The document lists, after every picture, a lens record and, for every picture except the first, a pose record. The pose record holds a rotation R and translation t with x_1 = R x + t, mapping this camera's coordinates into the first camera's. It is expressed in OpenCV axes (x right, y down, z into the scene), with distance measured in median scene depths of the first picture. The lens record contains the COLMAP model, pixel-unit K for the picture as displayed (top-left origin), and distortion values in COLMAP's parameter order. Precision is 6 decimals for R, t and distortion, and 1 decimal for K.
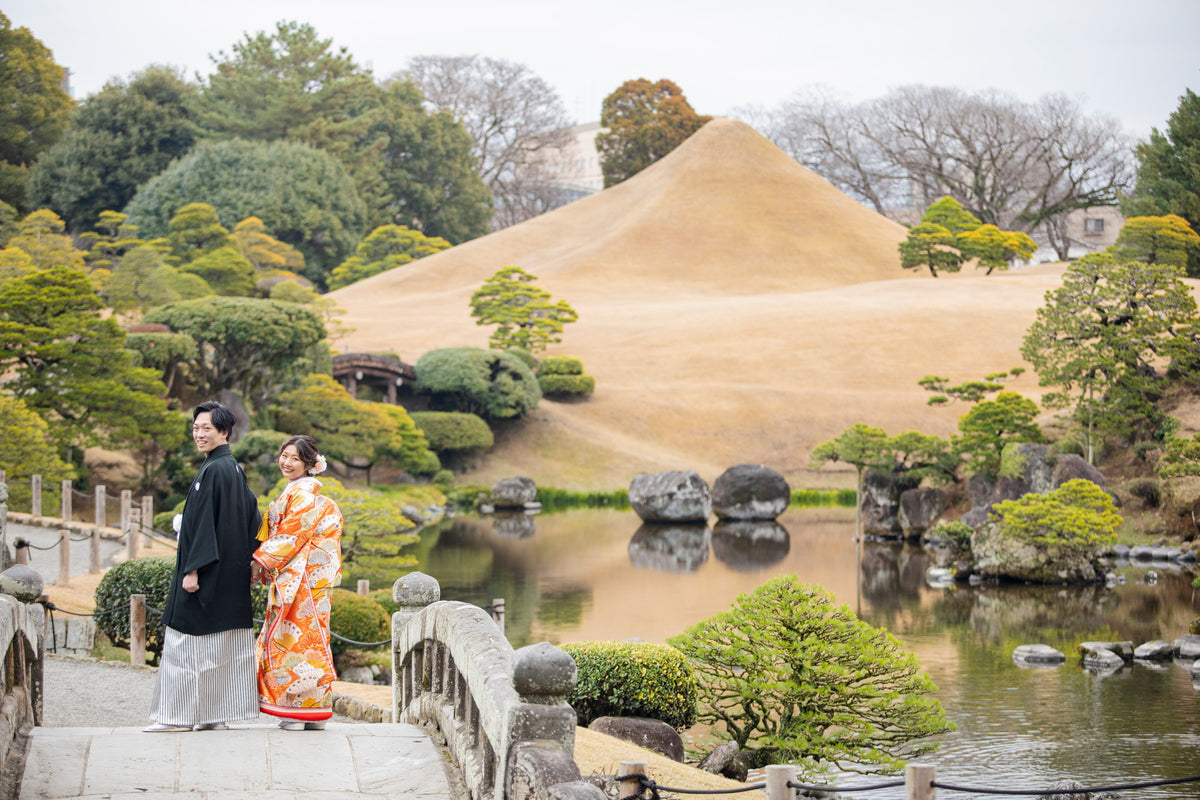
lens RADIAL K [[3736.2, 0, 600.0], [0, 3736.2, 400.0], [0, 0, 1]] dist [0.094670, 1.167579]
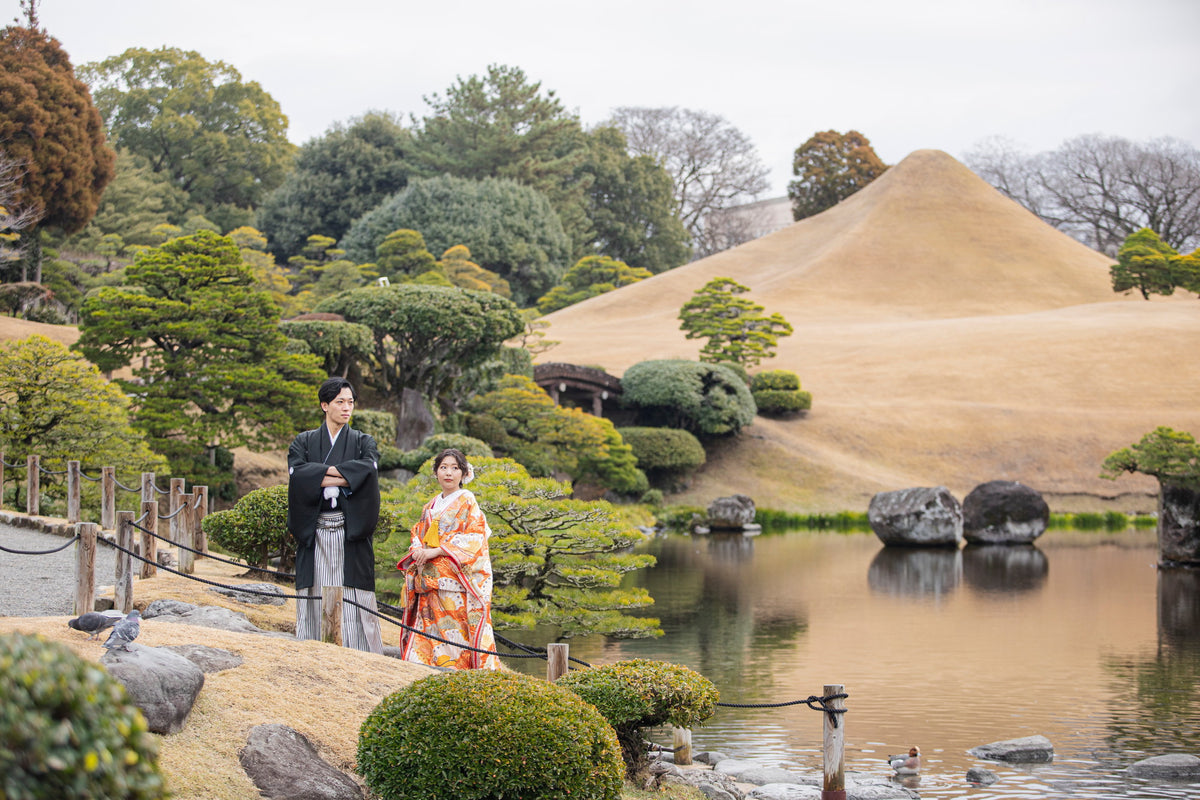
lens RADIAL K [[3026.8, 0, 644.1], [0, 3026.8, 398.3], [0, 0, 1]] dist [-0.068885, -0.177438]
pose [[0.999251, 0.004953, -0.038374, -0.017464], [-0.005635, 0.999828, -0.017669, 0.010940], [0.038280, 0.017872, 0.999107, 0.285598]]
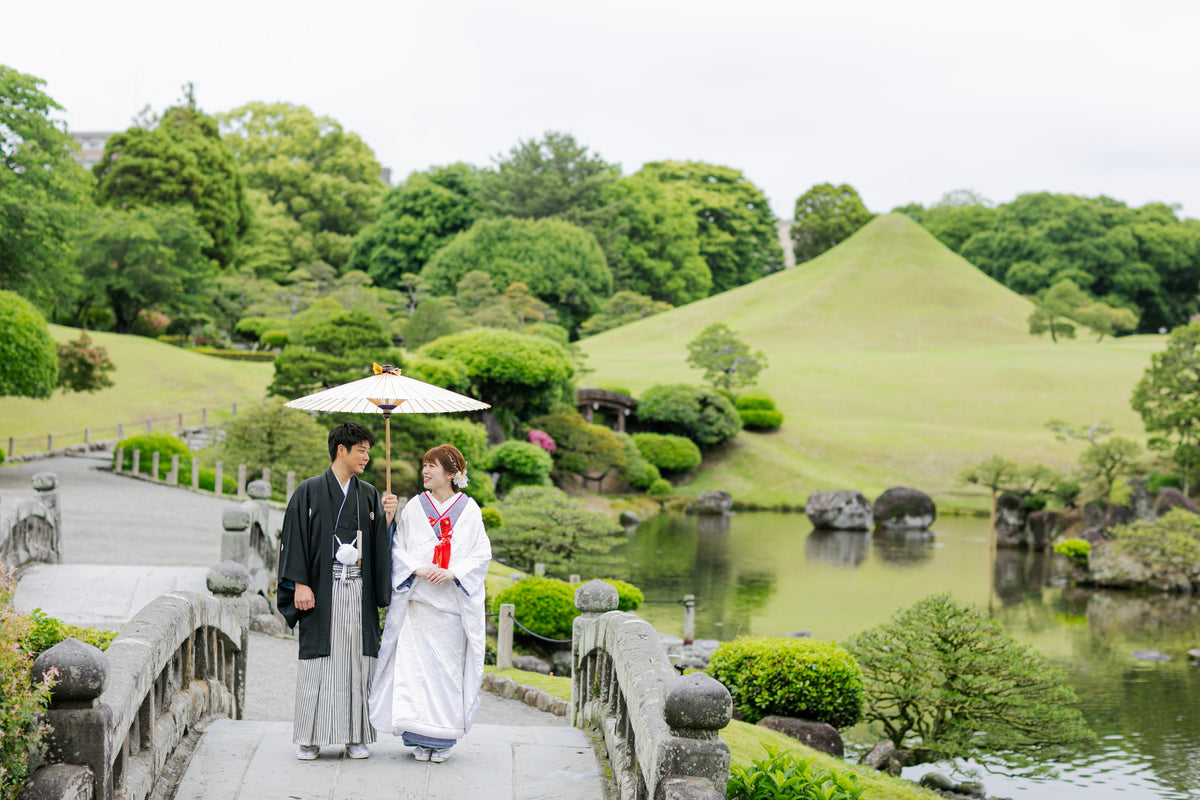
lens RADIAL K [[2822.9, 0, 600.0], [0, 2822.9, 400.0], [0, 0, 1]] dist [0.088930, 0.731938]
pose [[0.997281, 0.030880, -0.066916, 0.001105], [-0.031600, 0.999453, -0.009734, 0.000685], [0.066579, 0.011822, 0.997711, 0.053552]]
